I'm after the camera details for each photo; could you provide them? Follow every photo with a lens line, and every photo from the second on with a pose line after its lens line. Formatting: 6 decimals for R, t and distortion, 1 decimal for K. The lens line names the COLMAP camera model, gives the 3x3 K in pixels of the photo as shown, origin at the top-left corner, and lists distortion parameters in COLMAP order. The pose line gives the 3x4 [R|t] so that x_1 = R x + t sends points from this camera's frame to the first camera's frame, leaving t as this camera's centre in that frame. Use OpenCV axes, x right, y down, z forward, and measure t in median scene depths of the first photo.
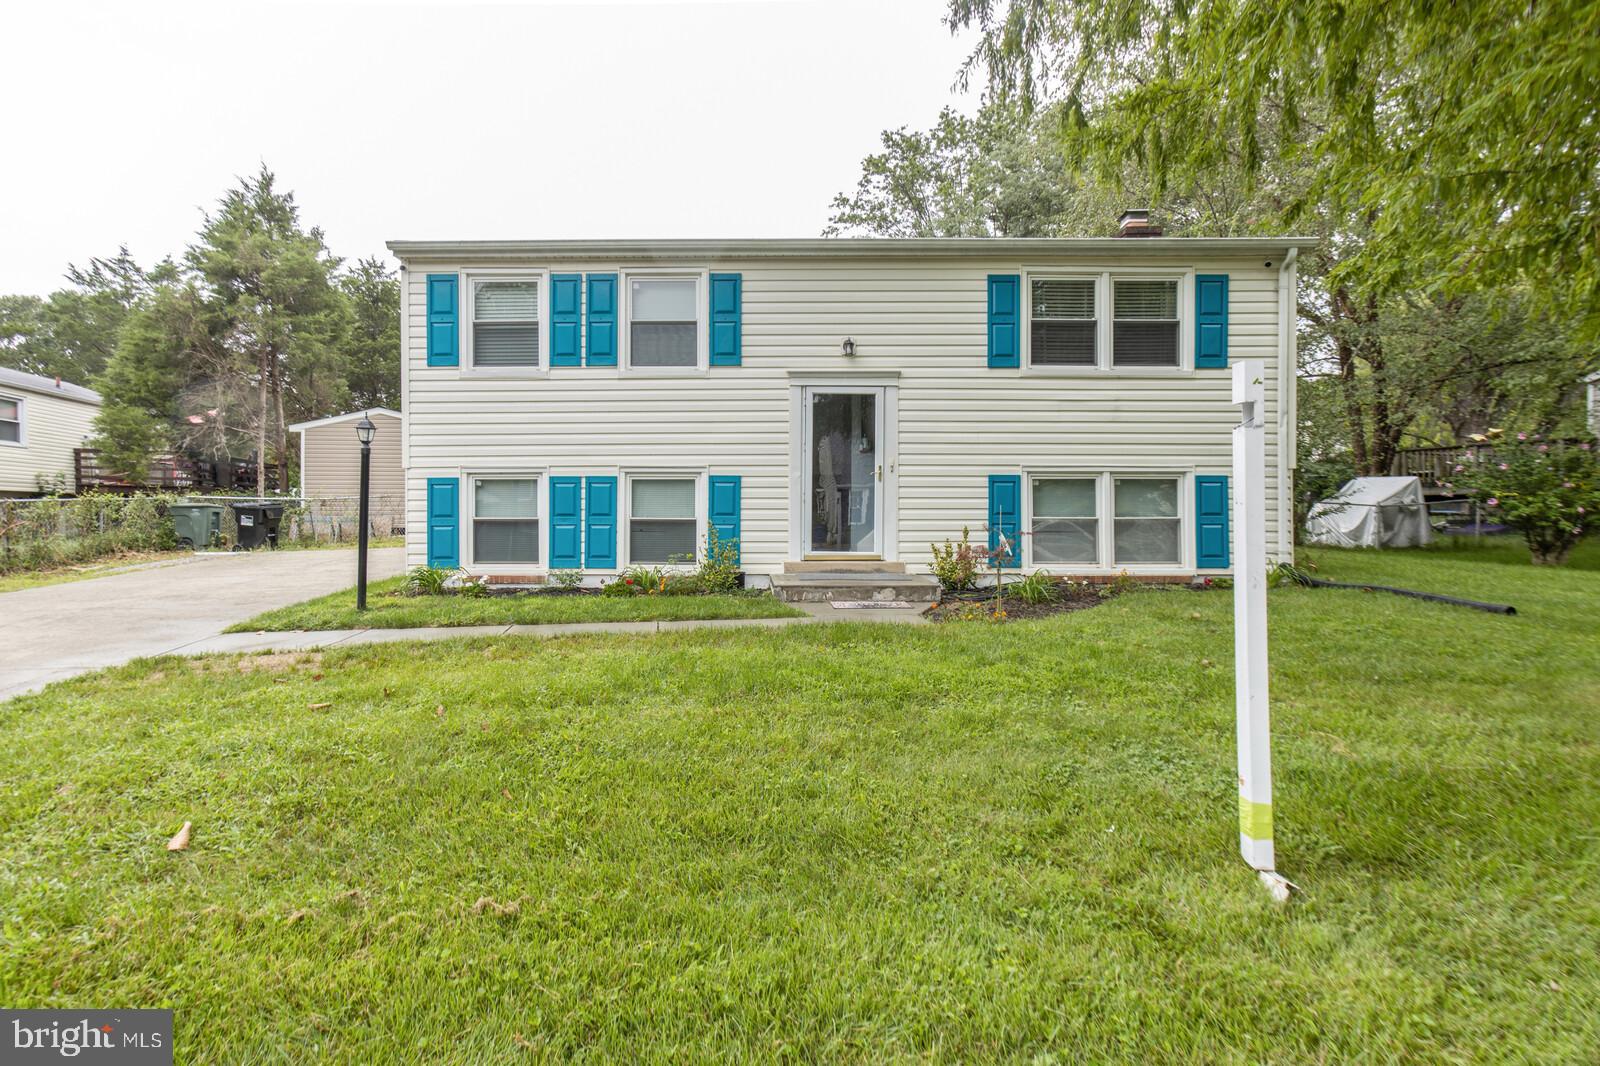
lens RADIAL K [[805.7, 0, 796.3], [0, 805.7, 520.4], [0, 0, 1]] dist [-0.000945, 0.000548]
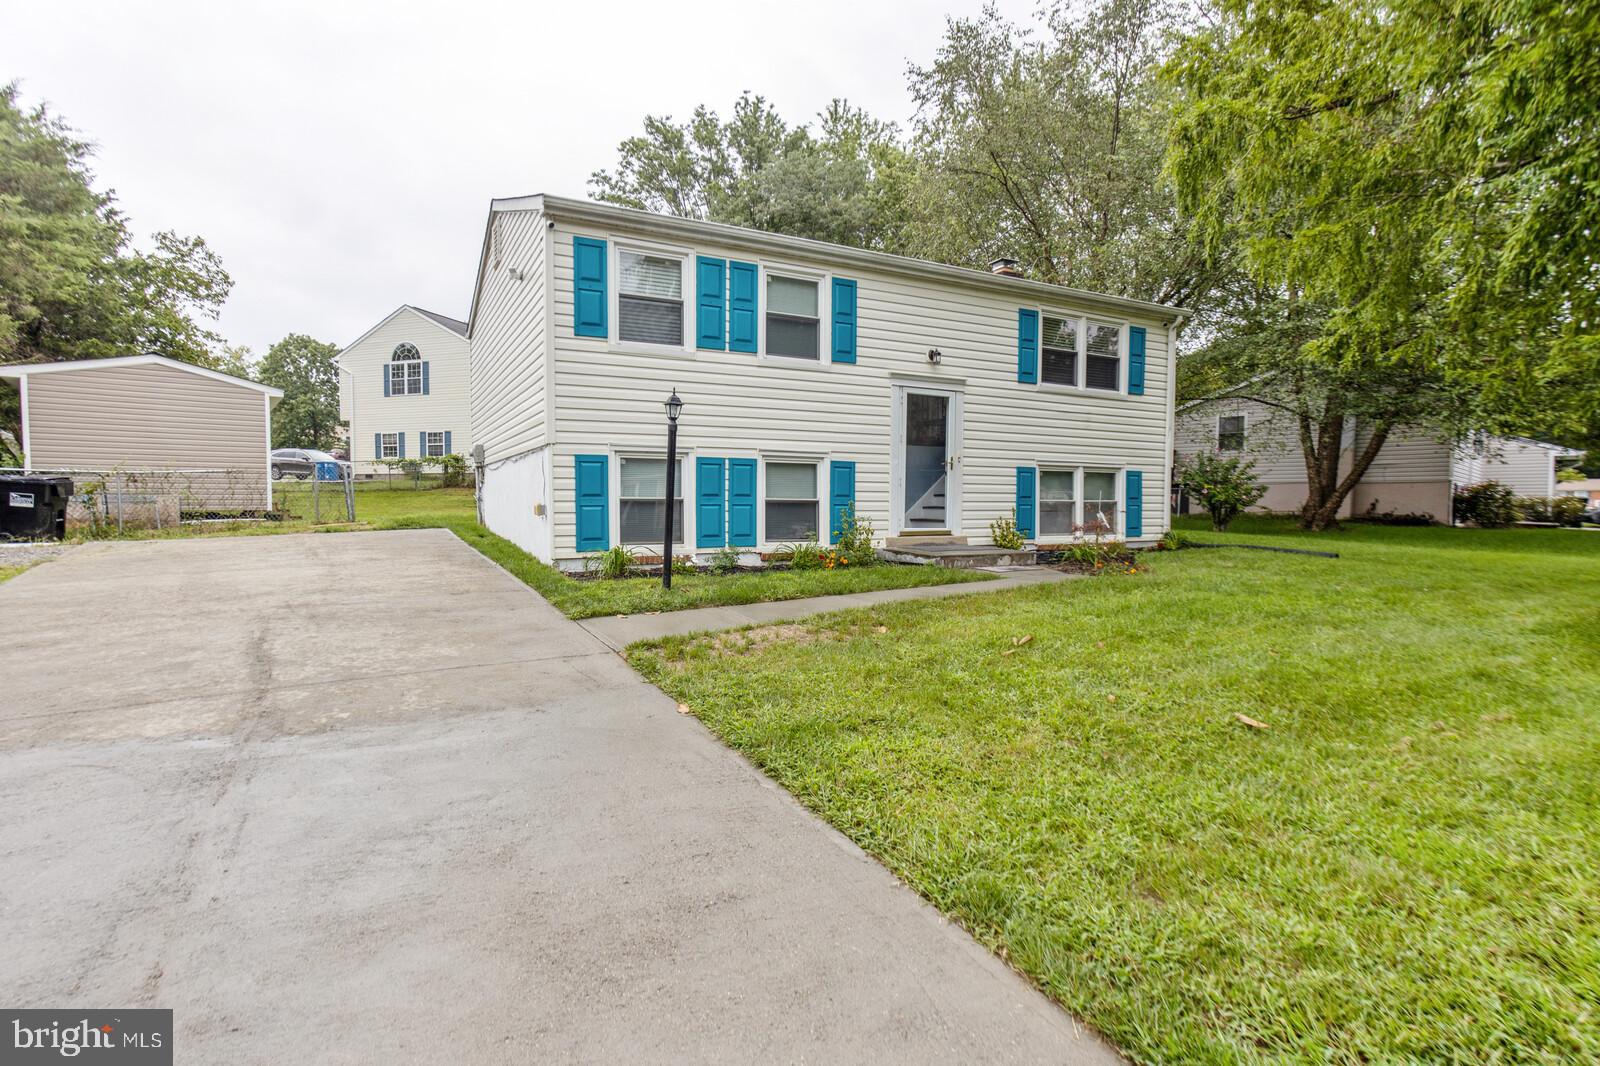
lens RADIAL K [[798.9, 0, 800.0], [0, 798.9, 533.0], [0, 0, 1]] dist [0.000230, 0.000348]
pose [[0.874993, -0.016148, 0.483866, -0.678110], [-0.001164, 0.999371, 0.035457, 0.004362], [-0.484134, -0.031588, 0.874424, 0.056104]]
